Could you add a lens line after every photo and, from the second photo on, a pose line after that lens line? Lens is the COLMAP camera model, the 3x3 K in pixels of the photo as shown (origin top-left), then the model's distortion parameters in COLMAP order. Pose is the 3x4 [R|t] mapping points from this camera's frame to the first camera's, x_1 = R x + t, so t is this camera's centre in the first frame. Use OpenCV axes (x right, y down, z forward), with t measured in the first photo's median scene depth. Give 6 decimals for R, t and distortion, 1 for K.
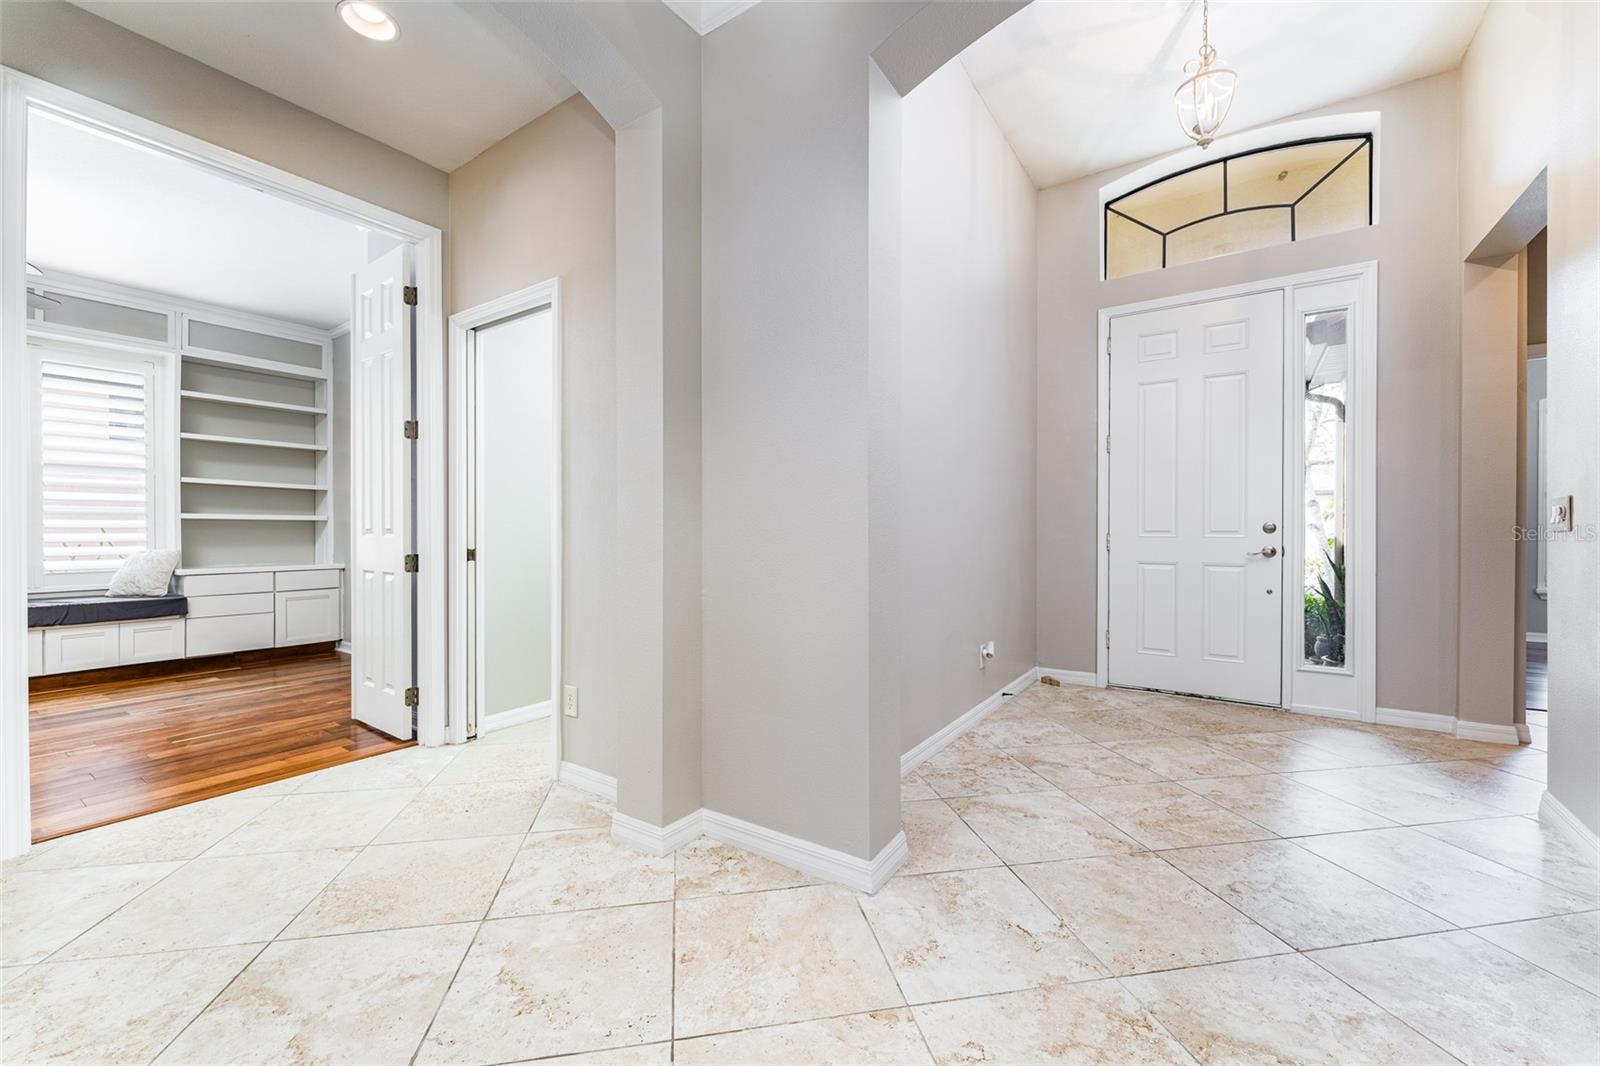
lens RADIAL K [[647.5, 0, 792.8], [0, 647.5, 529.0], [0, 0, 1]] dist [-0.000978, 0.000002]
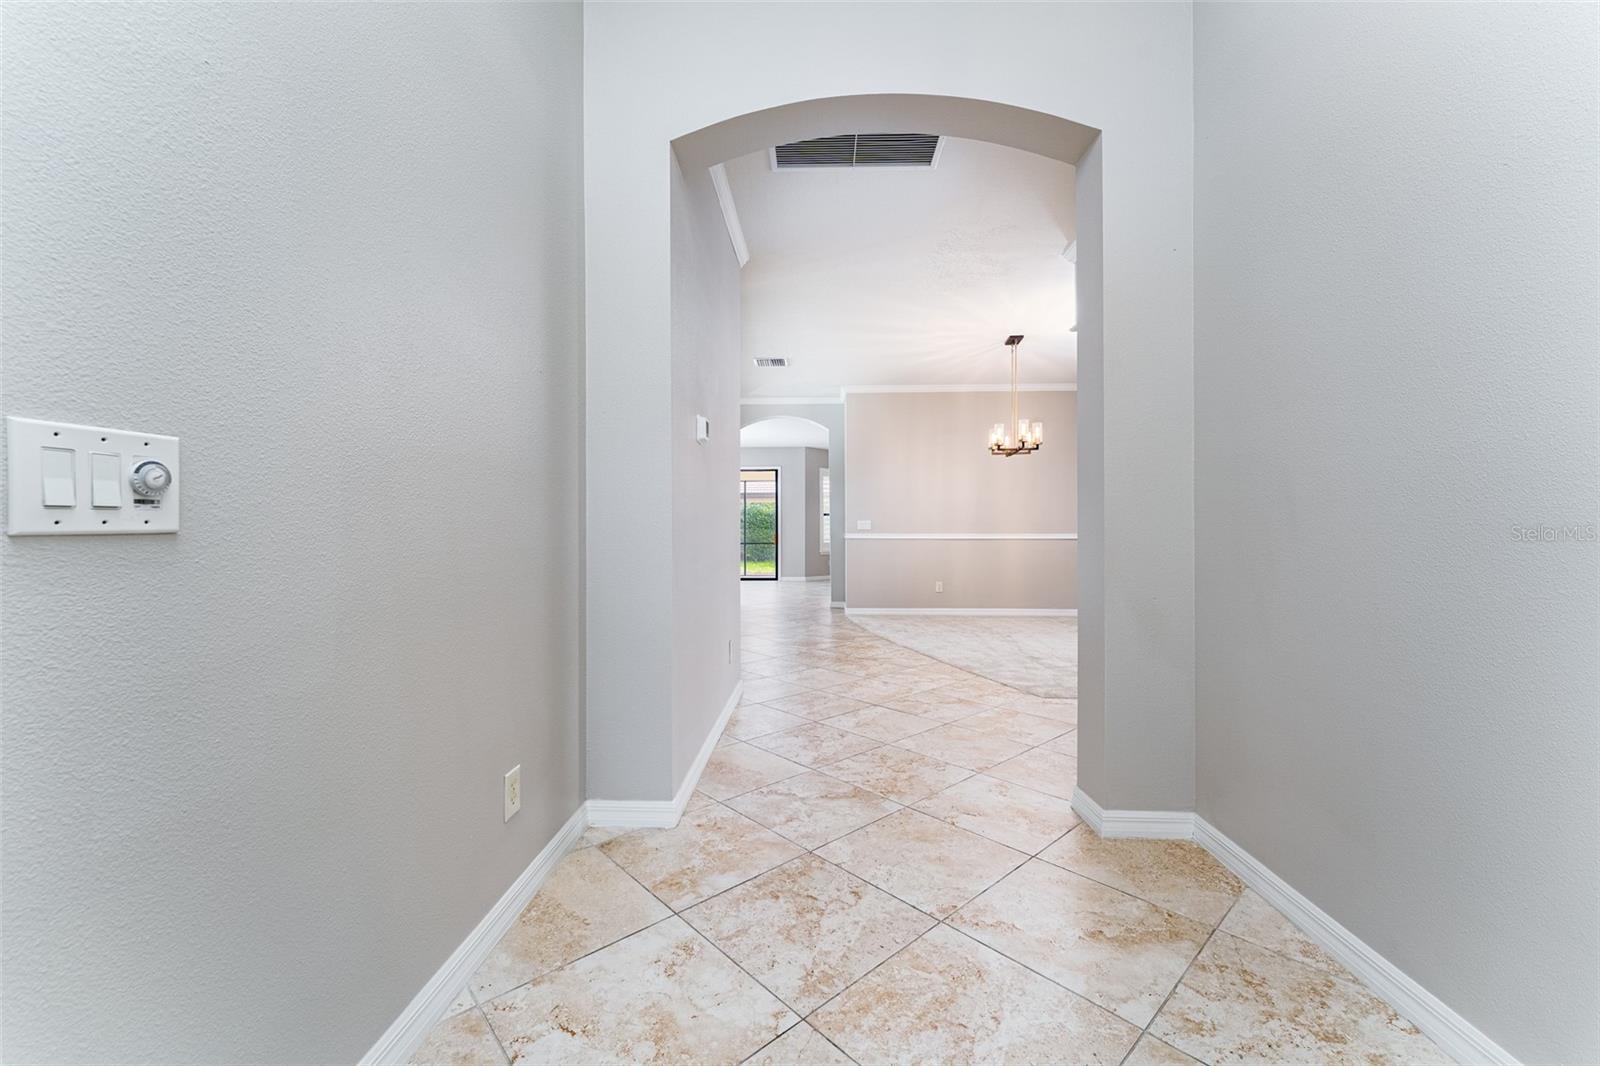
lens RADIAL K [[633.6, 0, 798.4], [0, 633.6, 530.7], [0, 0, 1]] dist [-0.002599, -0.000163]
pose [[-0.843348, 0.000281, -0.537368, 1.279906], [0.001673, 0.999996, -0.002103, 0.001104], [0.537366, -0.002673, -0.843345, 1.776846]]
